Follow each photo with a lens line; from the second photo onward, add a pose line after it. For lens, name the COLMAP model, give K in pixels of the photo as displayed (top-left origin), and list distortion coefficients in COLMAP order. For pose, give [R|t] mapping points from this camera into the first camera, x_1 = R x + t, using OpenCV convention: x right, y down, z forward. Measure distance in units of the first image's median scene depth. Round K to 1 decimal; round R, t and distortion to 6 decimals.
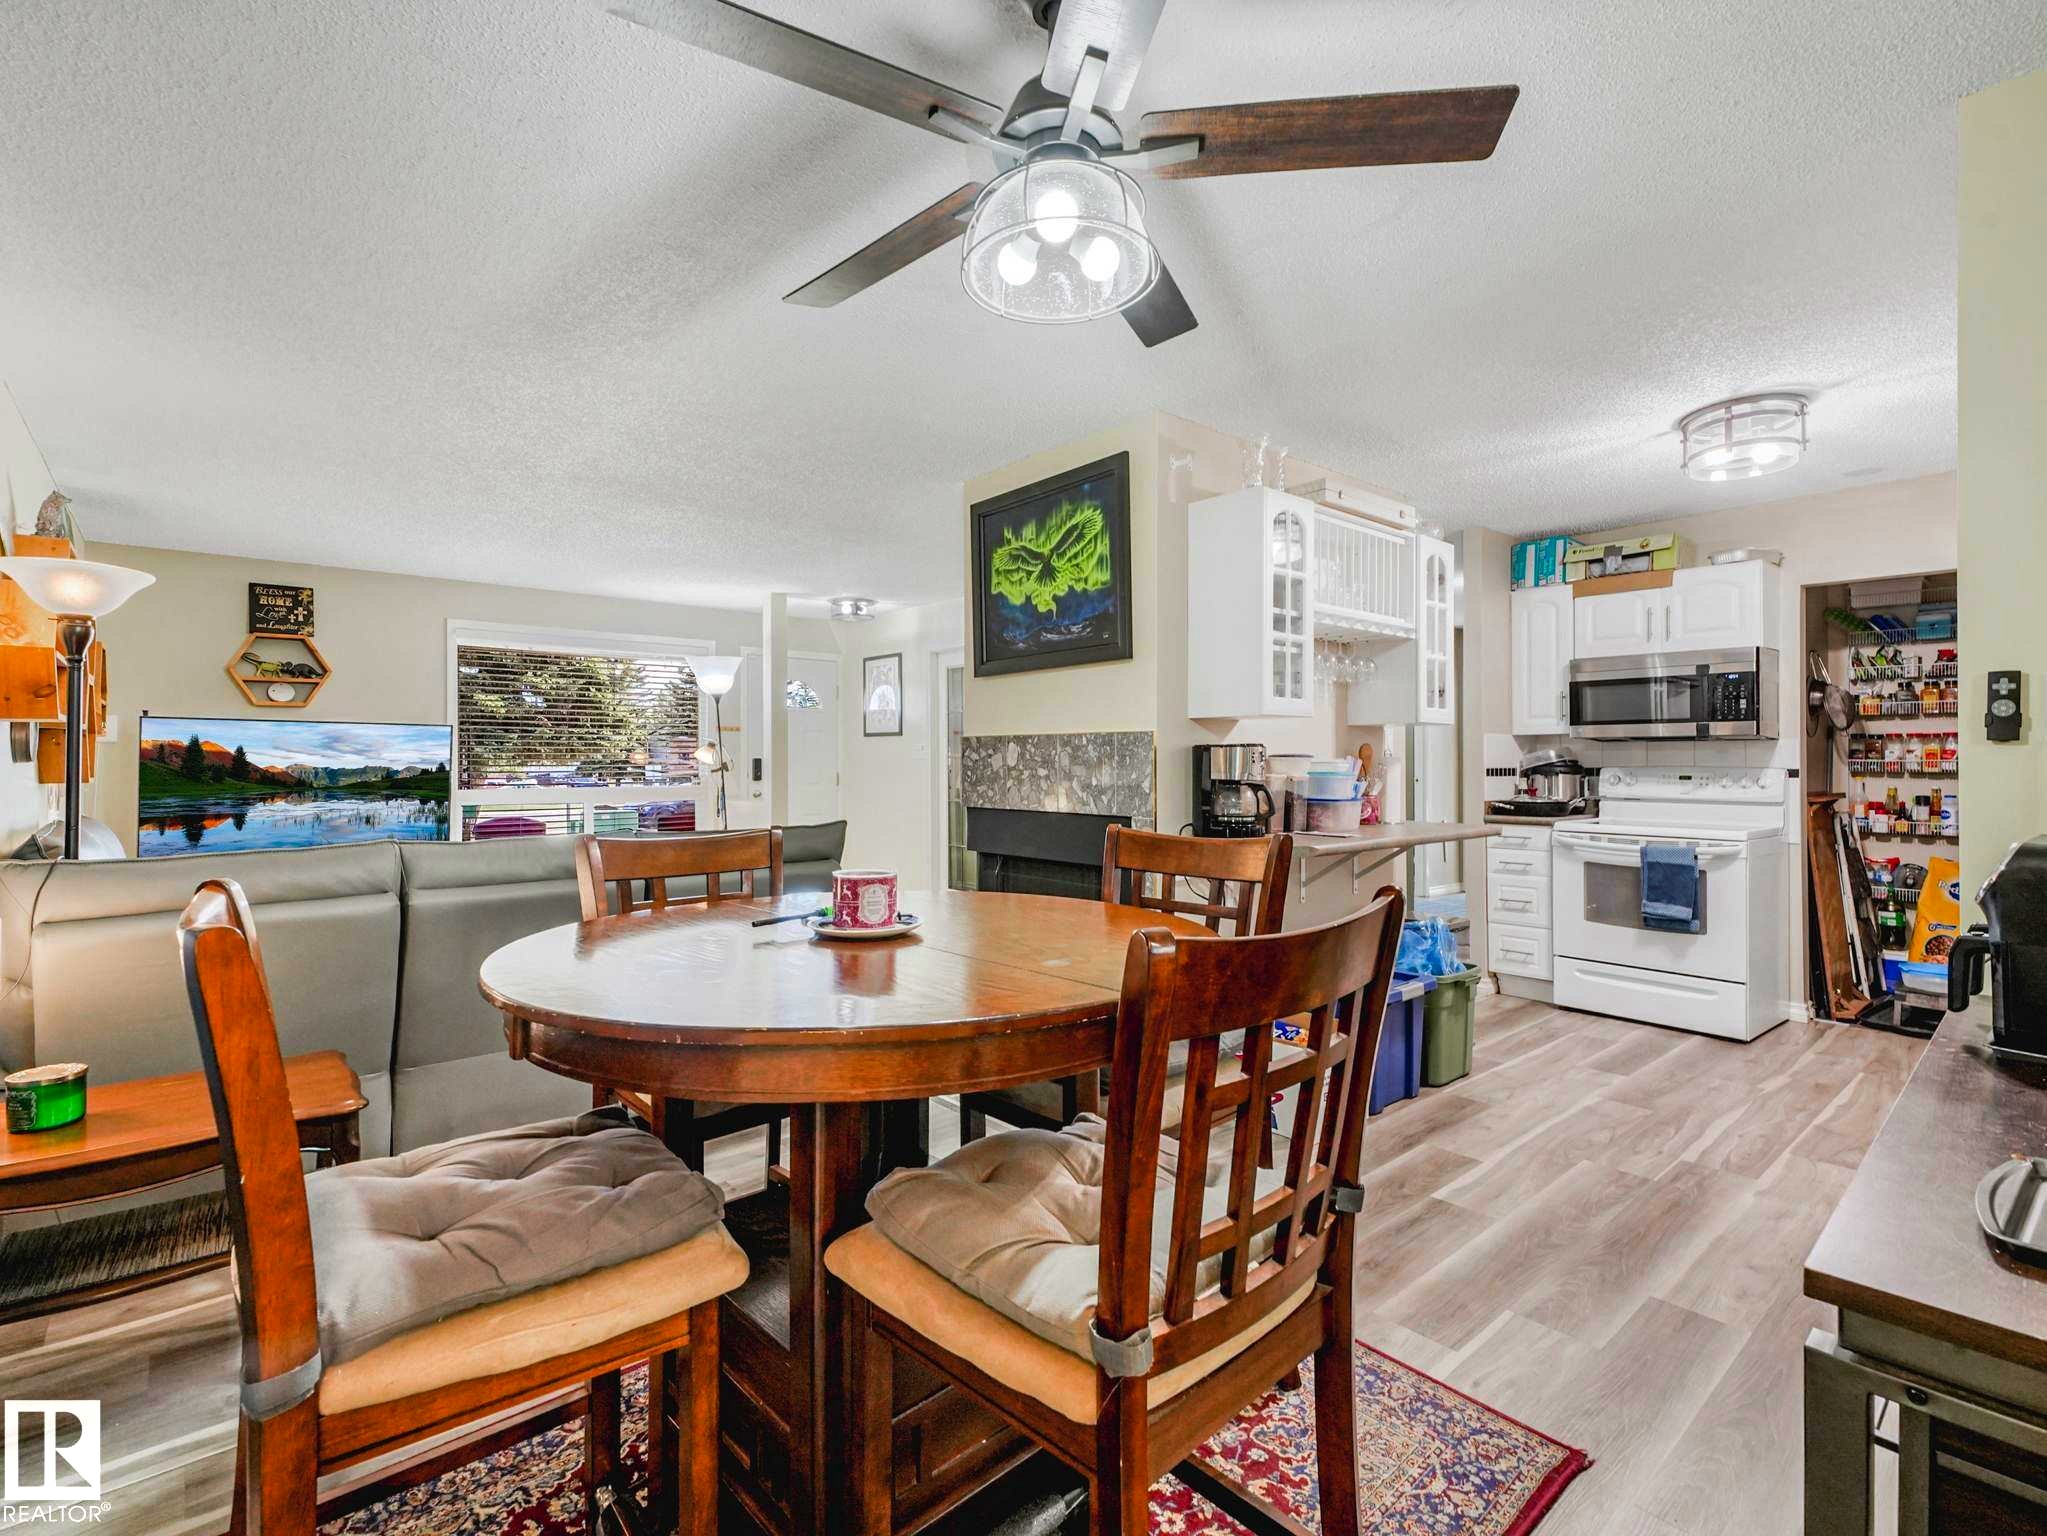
lens RADIAL K [[1343.9, 0, 1390.3], [0, 1343.9, 748.5], [0, 0, 1]] dist [-0.003381, -0.000493]
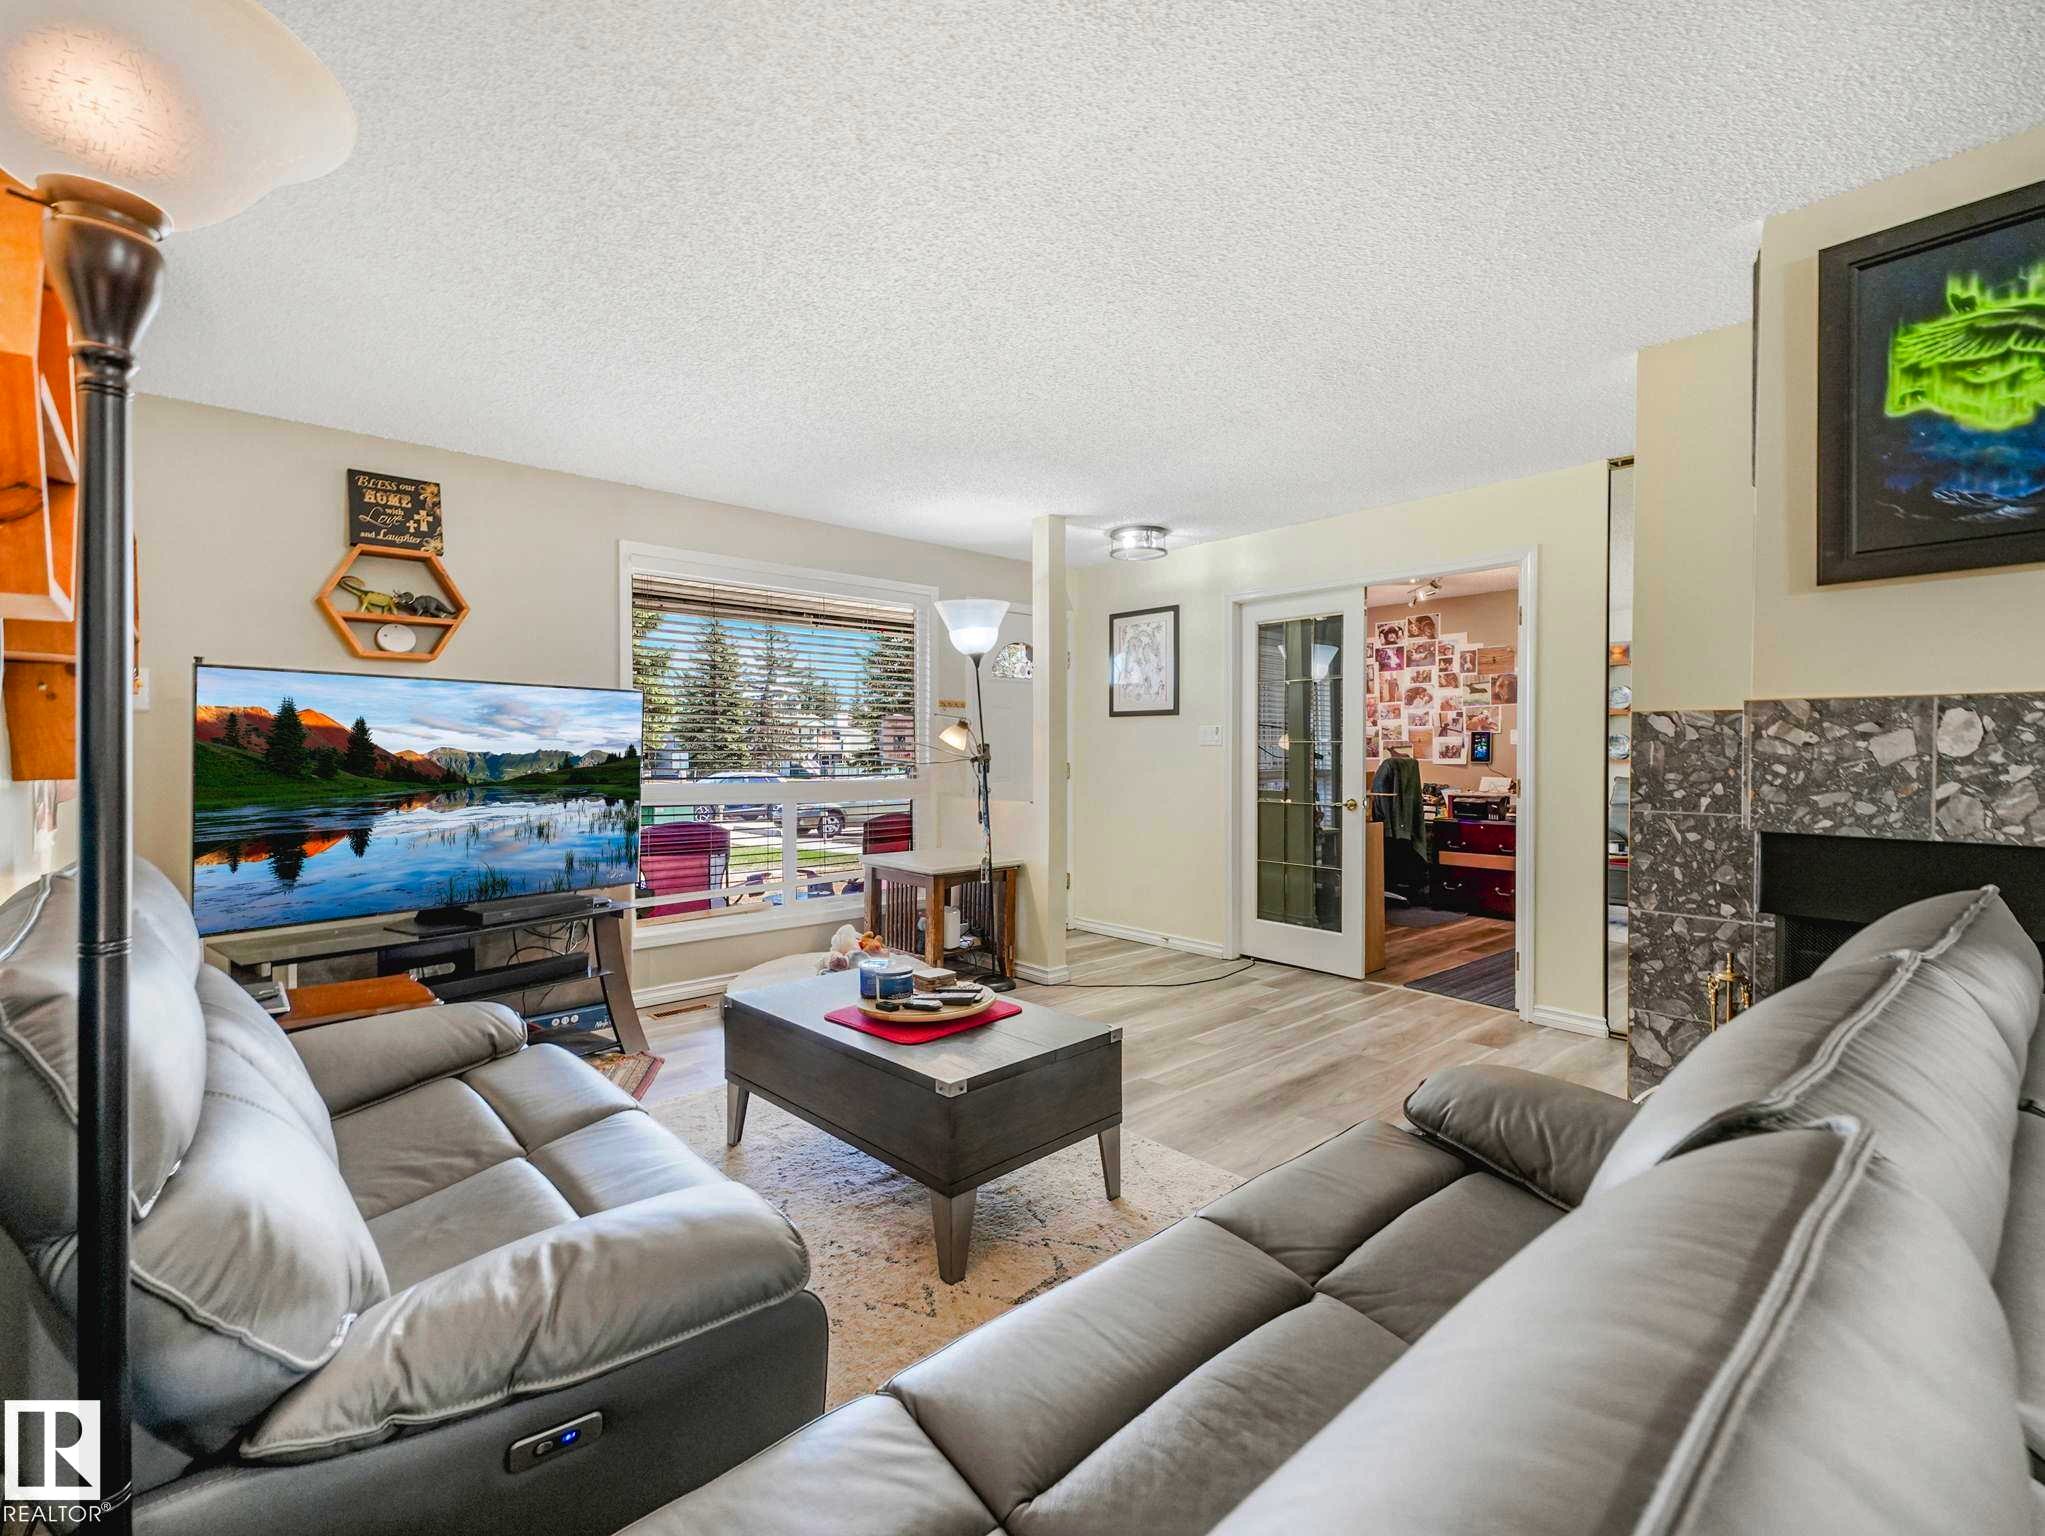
lens RADIAL K [[942.5, 0, 1030.5], [0, 942.5, 749.1], [0, 0, 1]] dist [0.088717, -0.042732]
pose [[0.999997, 0.001412, 0.001972, -0.537422], [-0.001449, 0.999824, 0.018721, 0.003475], [-0.001945, -0.018724, 0.999823, 0.540432]]
